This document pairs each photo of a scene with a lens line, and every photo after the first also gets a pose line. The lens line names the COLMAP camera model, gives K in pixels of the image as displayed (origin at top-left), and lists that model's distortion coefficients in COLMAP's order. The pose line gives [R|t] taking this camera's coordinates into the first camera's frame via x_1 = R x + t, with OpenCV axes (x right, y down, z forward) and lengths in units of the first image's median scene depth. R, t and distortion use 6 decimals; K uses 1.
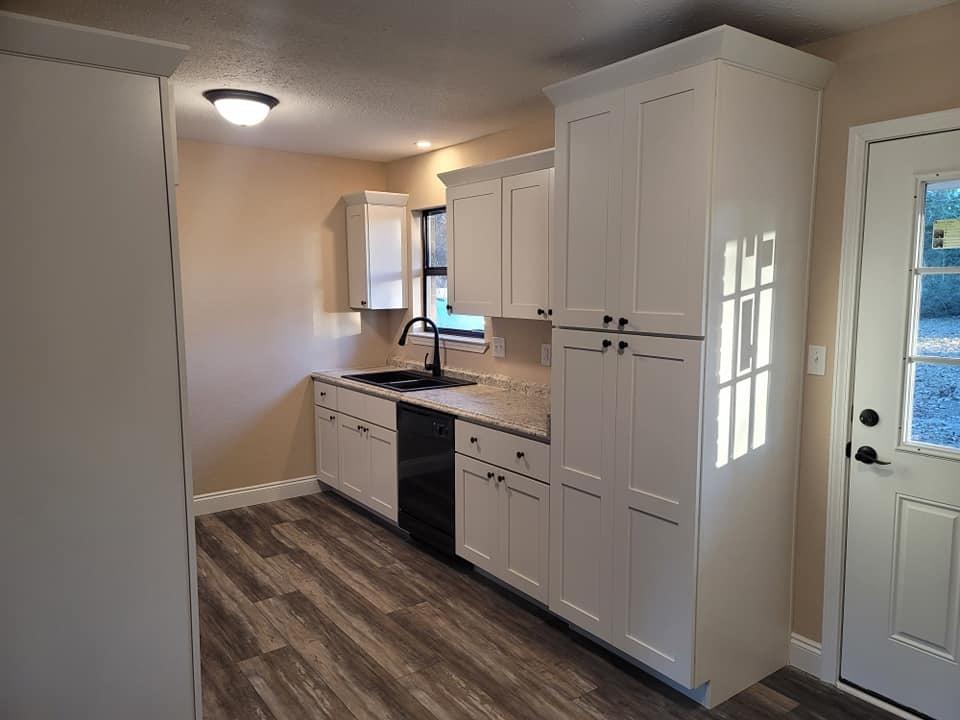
lens RADIAL K [[710.1, 0, 480.0], [0, 710.1, 360.0], [0, 0, 1]] dist [0.049327, -0.002125]
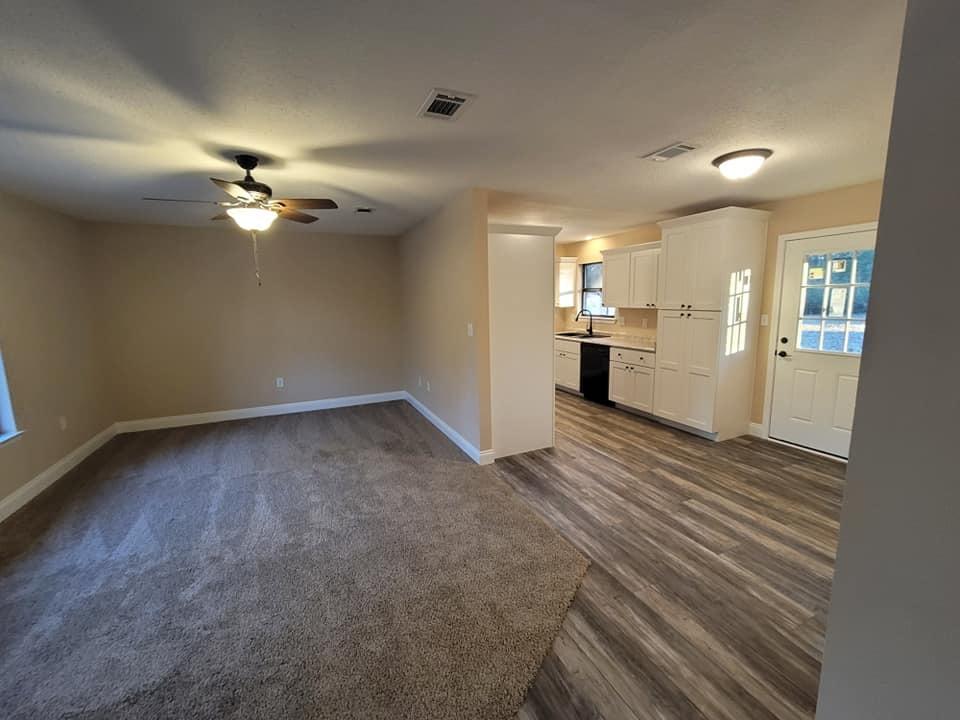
lens RADIAL K [[395.3, 0, 484.3], [0, 395.3, 357.7], [0, 0, 1]] dist [-0.003629, -0.000148]
pose [[0.982236, 0.012364, -0.187241, -0.236903], [-0.004523, 0.999097, 0.042249, 0.067976], [0.187595, -0.040651, 0.981405, -0.544516]]
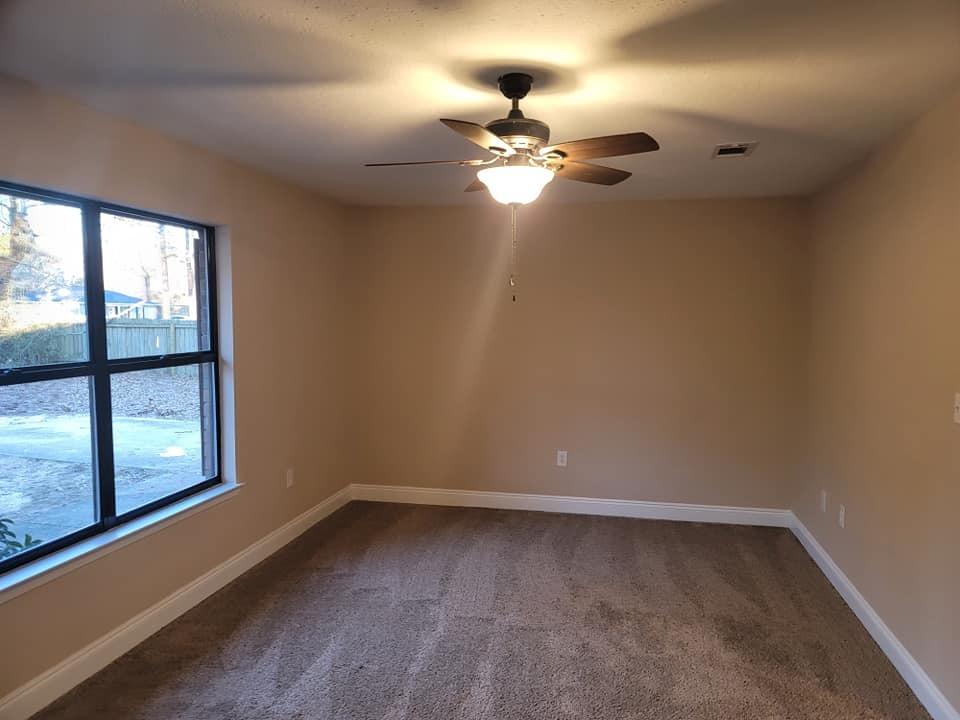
lens RADIAL K [[724.3, 0, 483.2], [0, 724.3, 378.1], [0, 0, 1]] dist [0.053100, 0.000720]
pose [[0.686783, 0.070686, -0.723417, -0.252864], [-0.091200, 0.995775, 0.010717, 0.041002], [0.721118, 0.058615, 0.690328, -0.433771]]
